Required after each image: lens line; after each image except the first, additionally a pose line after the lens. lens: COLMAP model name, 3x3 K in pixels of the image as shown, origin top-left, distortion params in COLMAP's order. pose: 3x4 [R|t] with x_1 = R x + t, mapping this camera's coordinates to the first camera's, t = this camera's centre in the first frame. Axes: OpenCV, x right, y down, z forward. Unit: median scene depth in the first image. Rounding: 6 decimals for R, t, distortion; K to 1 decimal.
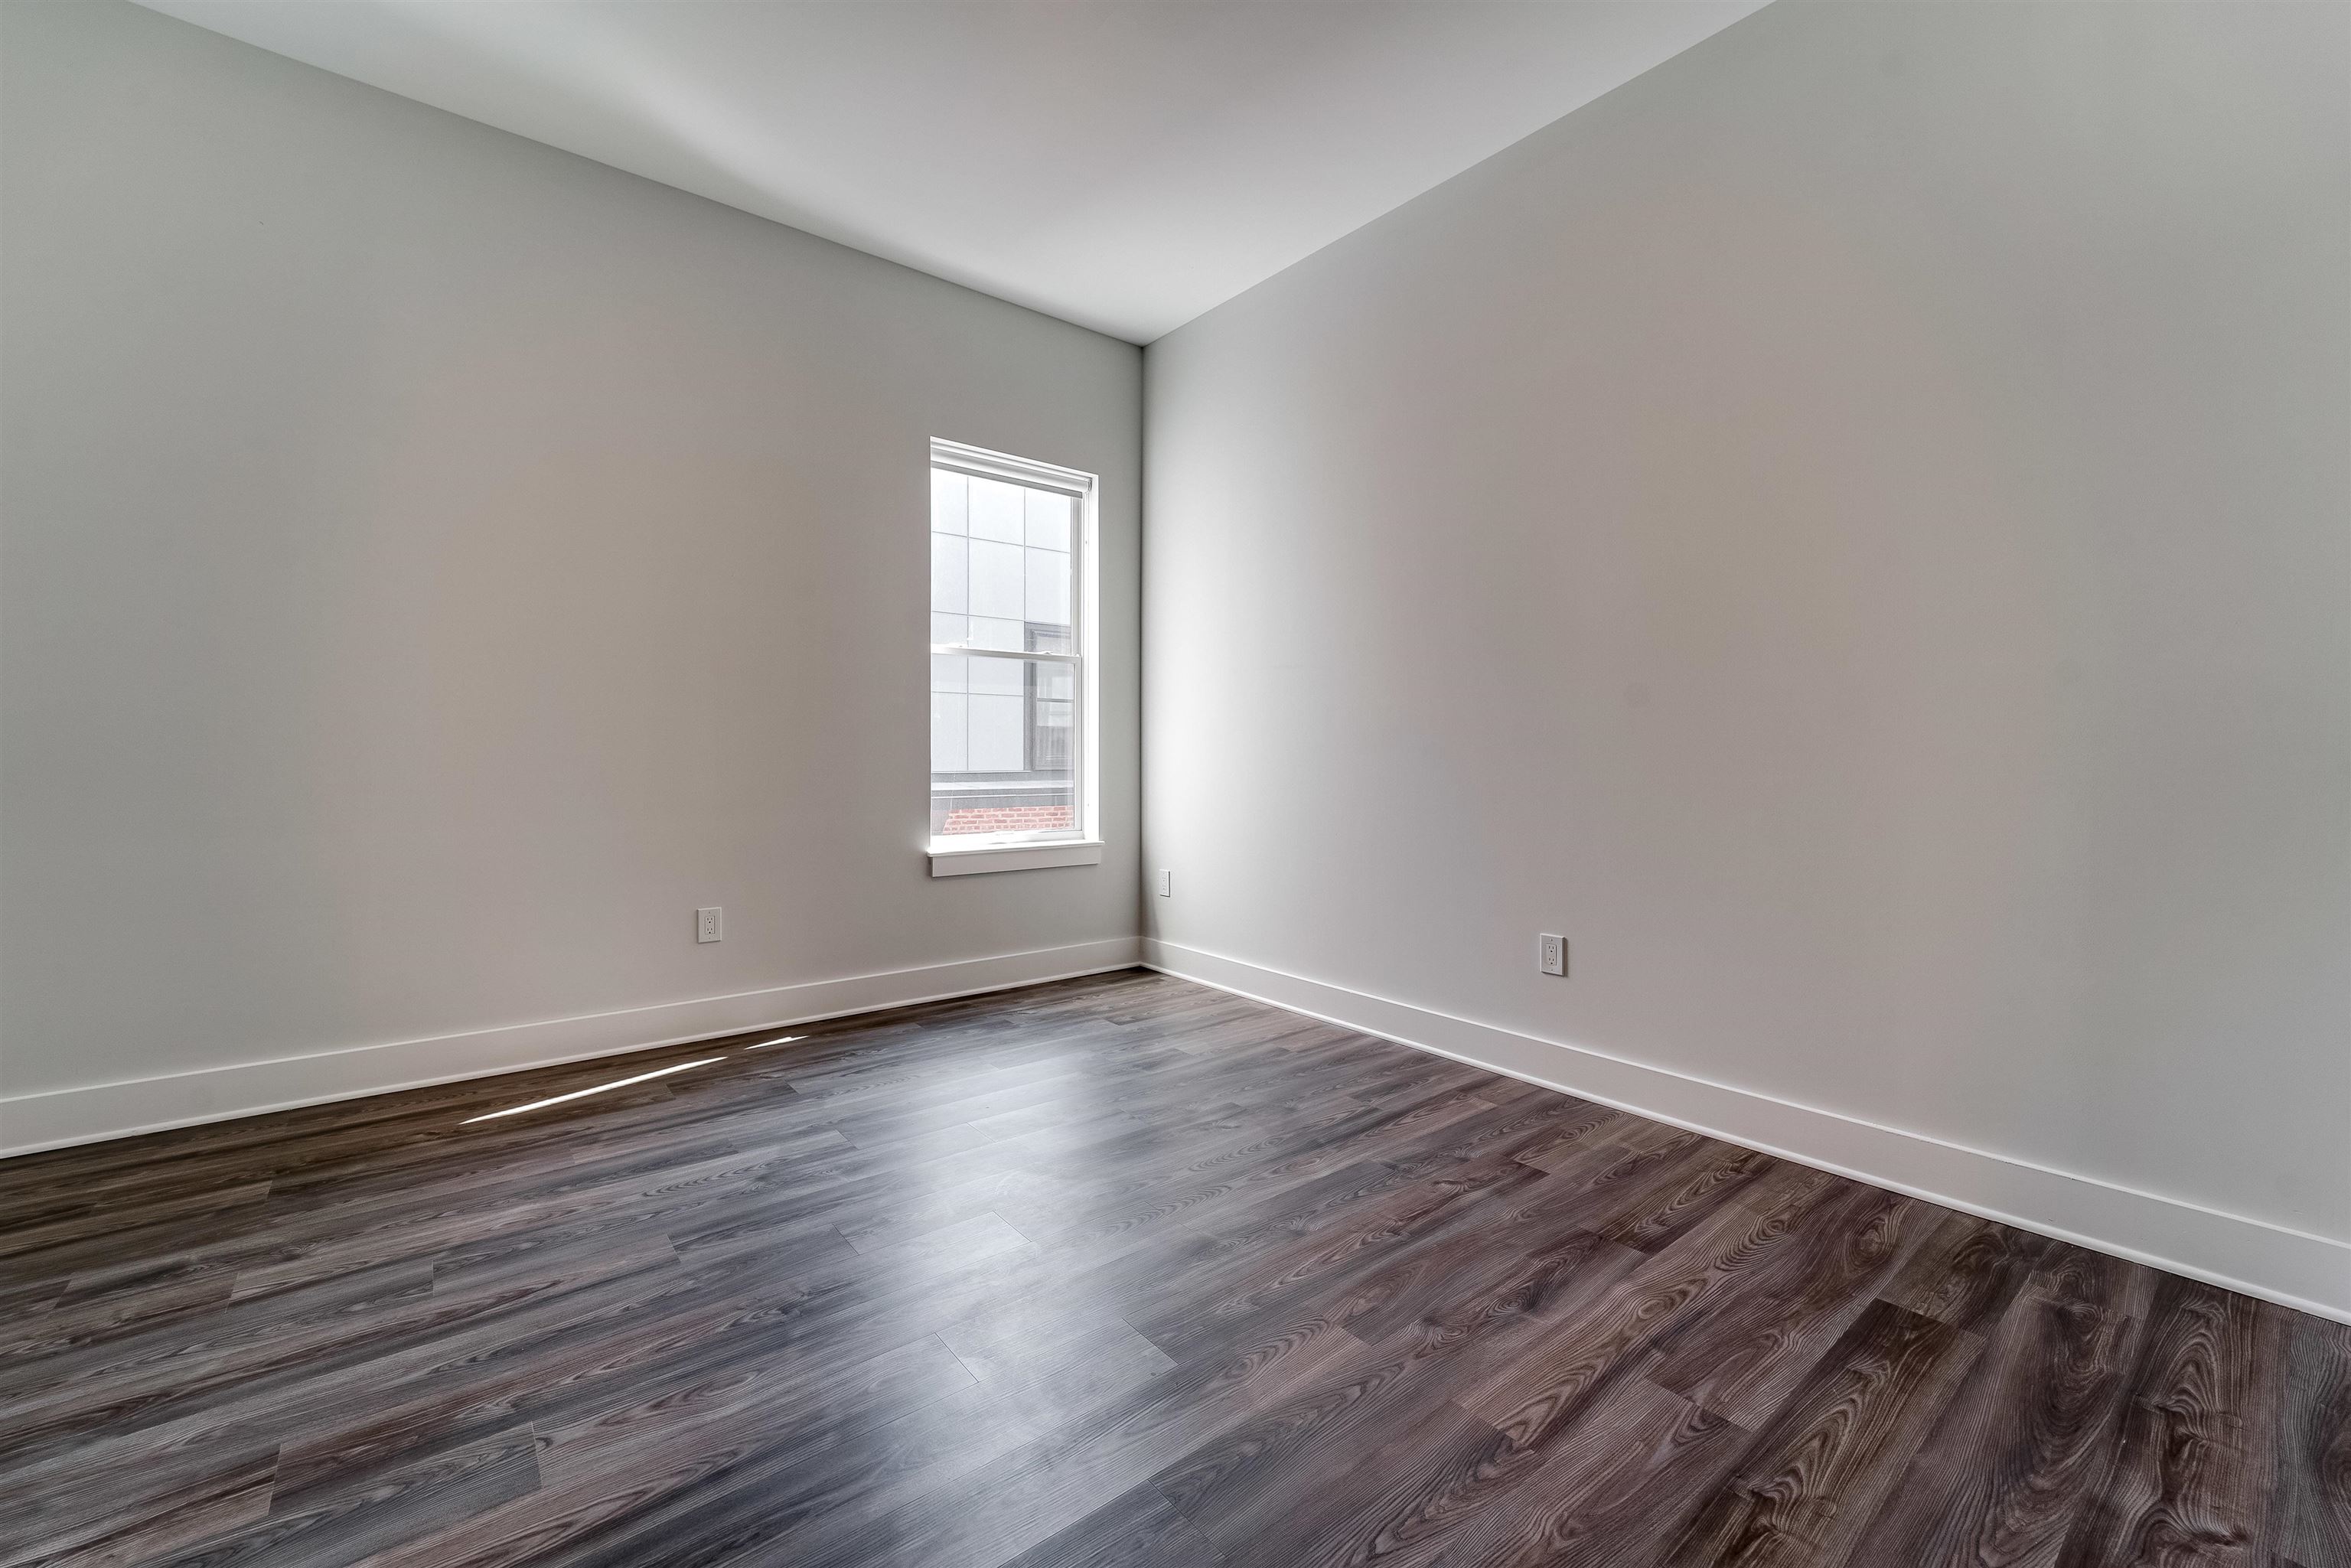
lens RADIAL K [[963.3, 0, 1175.3], [0, 963.3, 734.5], [0, 0, 1]] dist [-0.007638, 0.000399]
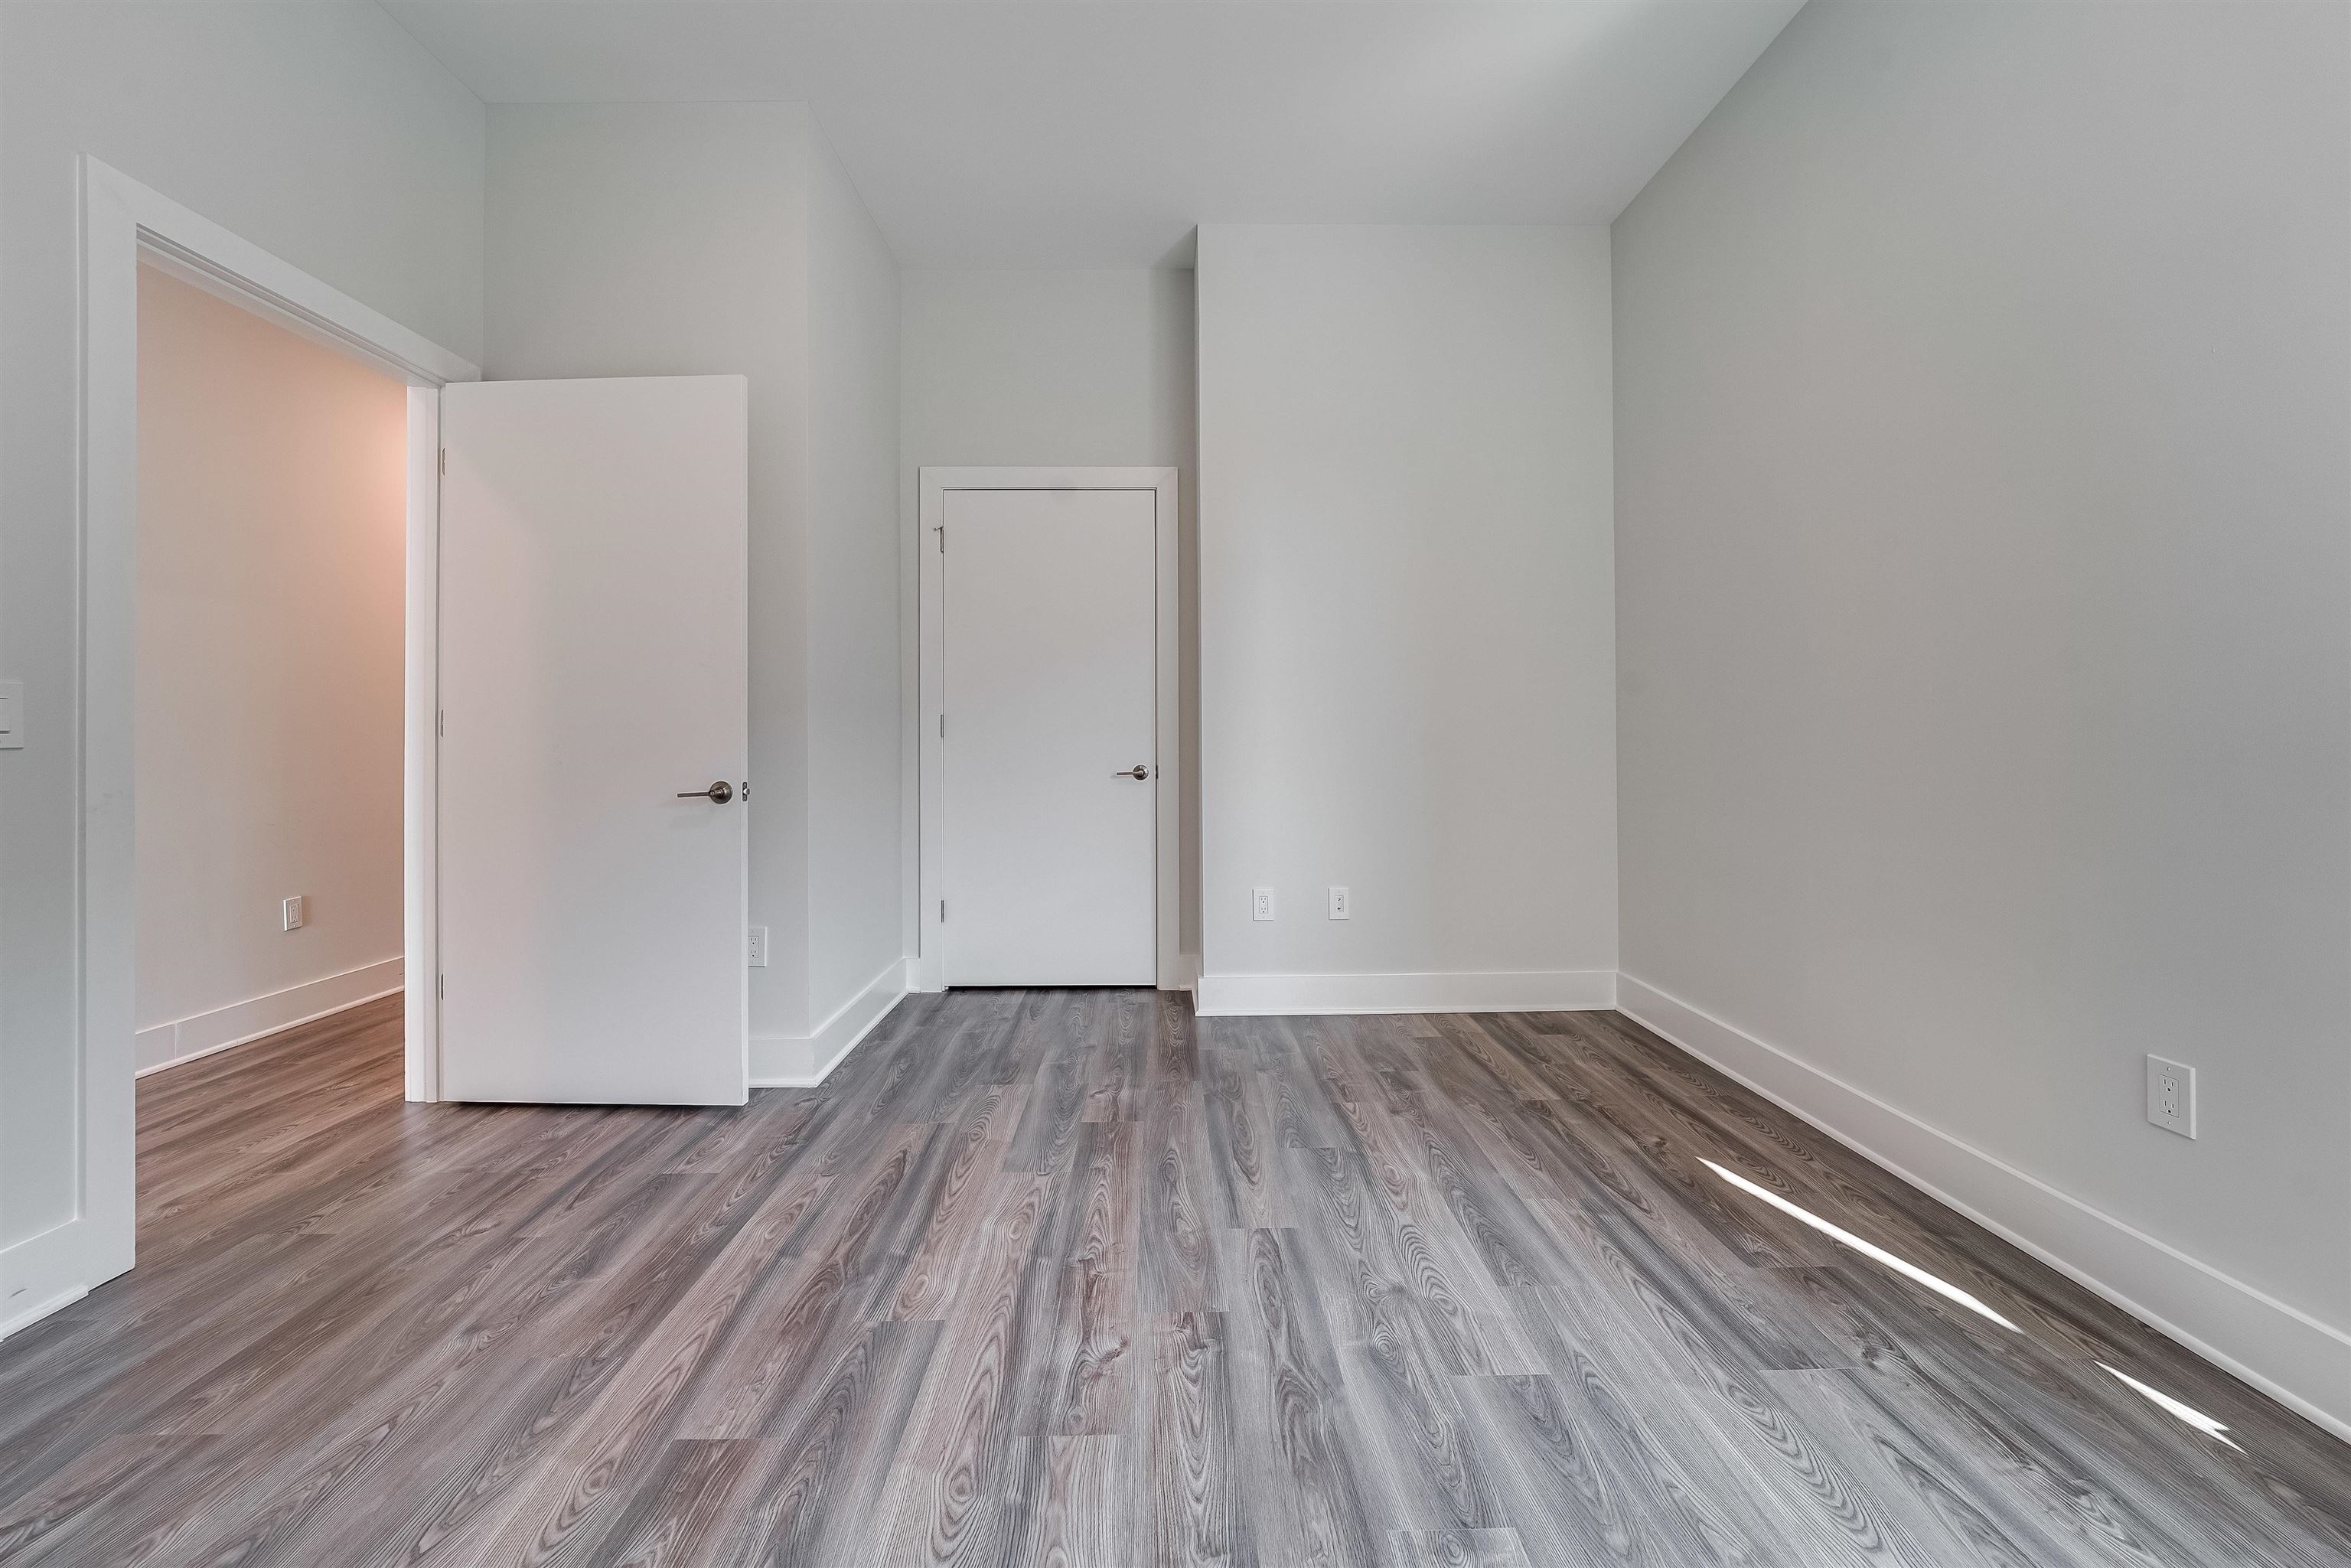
lens RADIAL K [[961.3, 0, 1175.3], [0, 961.3, 742.2], [0, 0, 1]] dist [-0.006494, -0.000662]
pose [[-0.614101, 0.001029, -0.789226, 0.316060], [0.018895, 0.999732, -0.013398, 0.030618], [0.789001, -0.023140, -0.613956, 1.468023]]
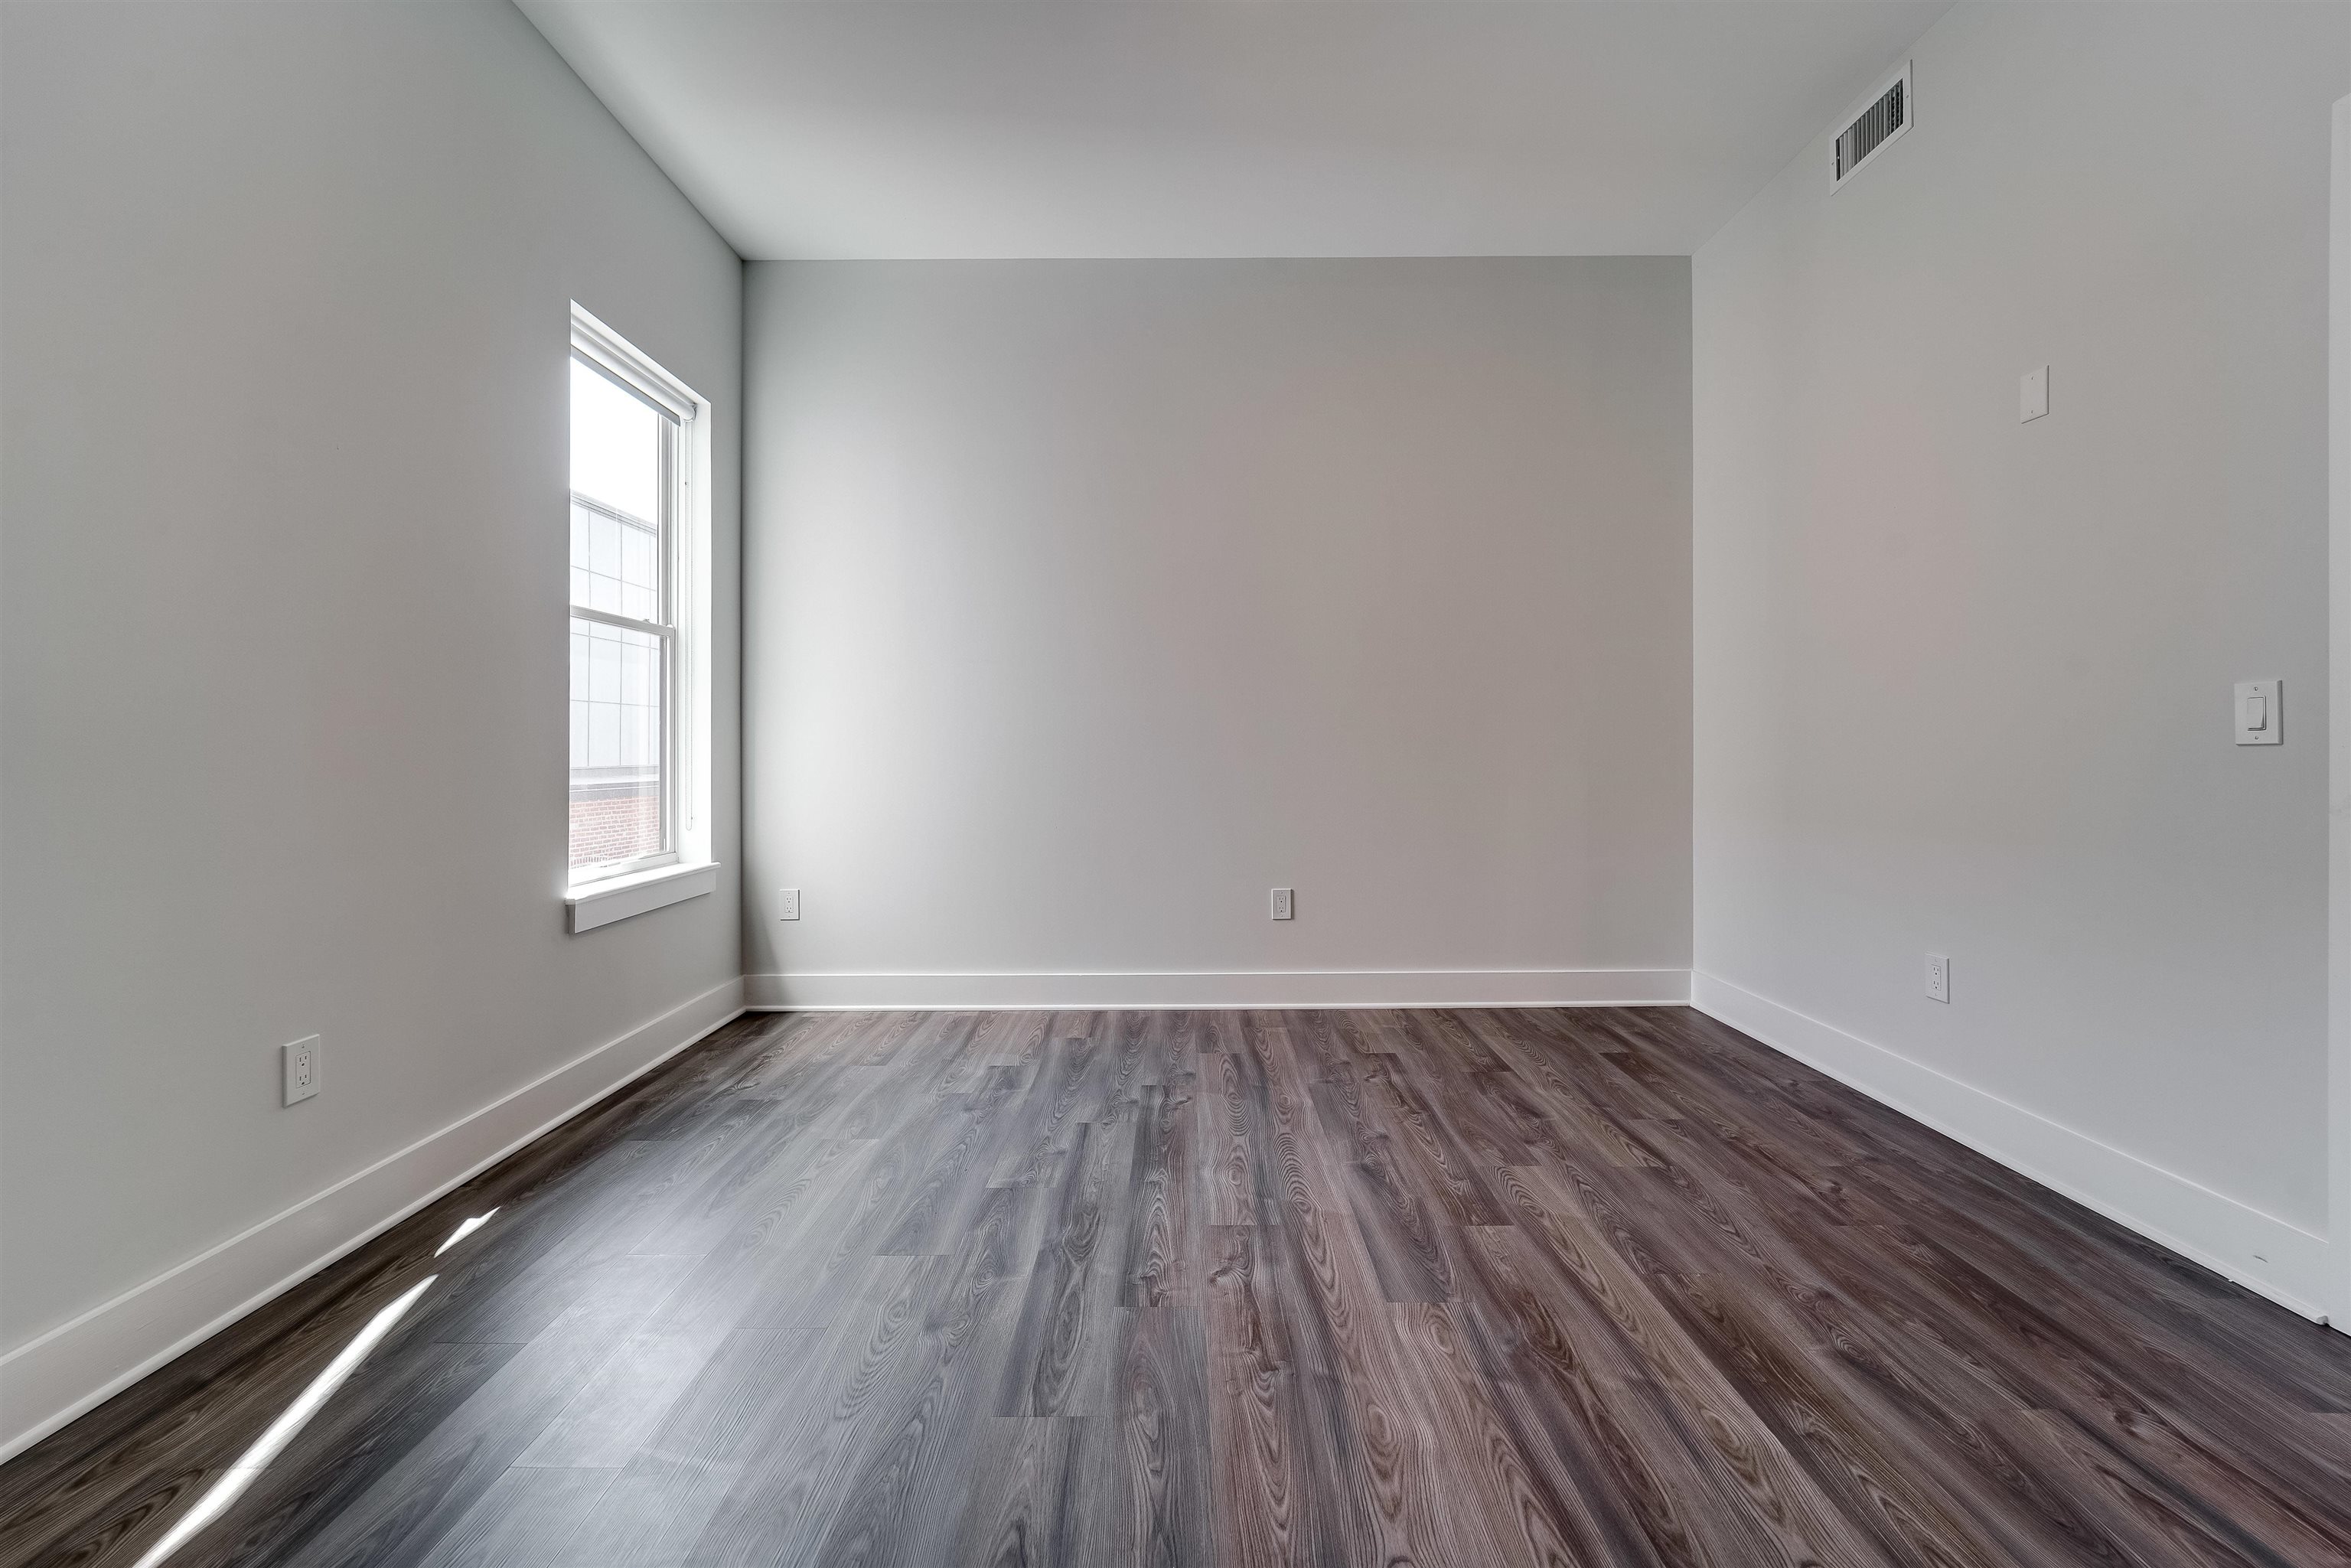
lens RADIAL K [[970.2, 0, 1190.4], [0, 970.2, 733.4], [0, 0, 1]] dist [-0.010049, -0.000035]
pose [[0.619287, 0.002910, 0.785159, -0.979208], [-0.005894, 0.999982, 0.000943, 0.001804], [-0.785142, -0.005212, 0.619294, 0.418933]]
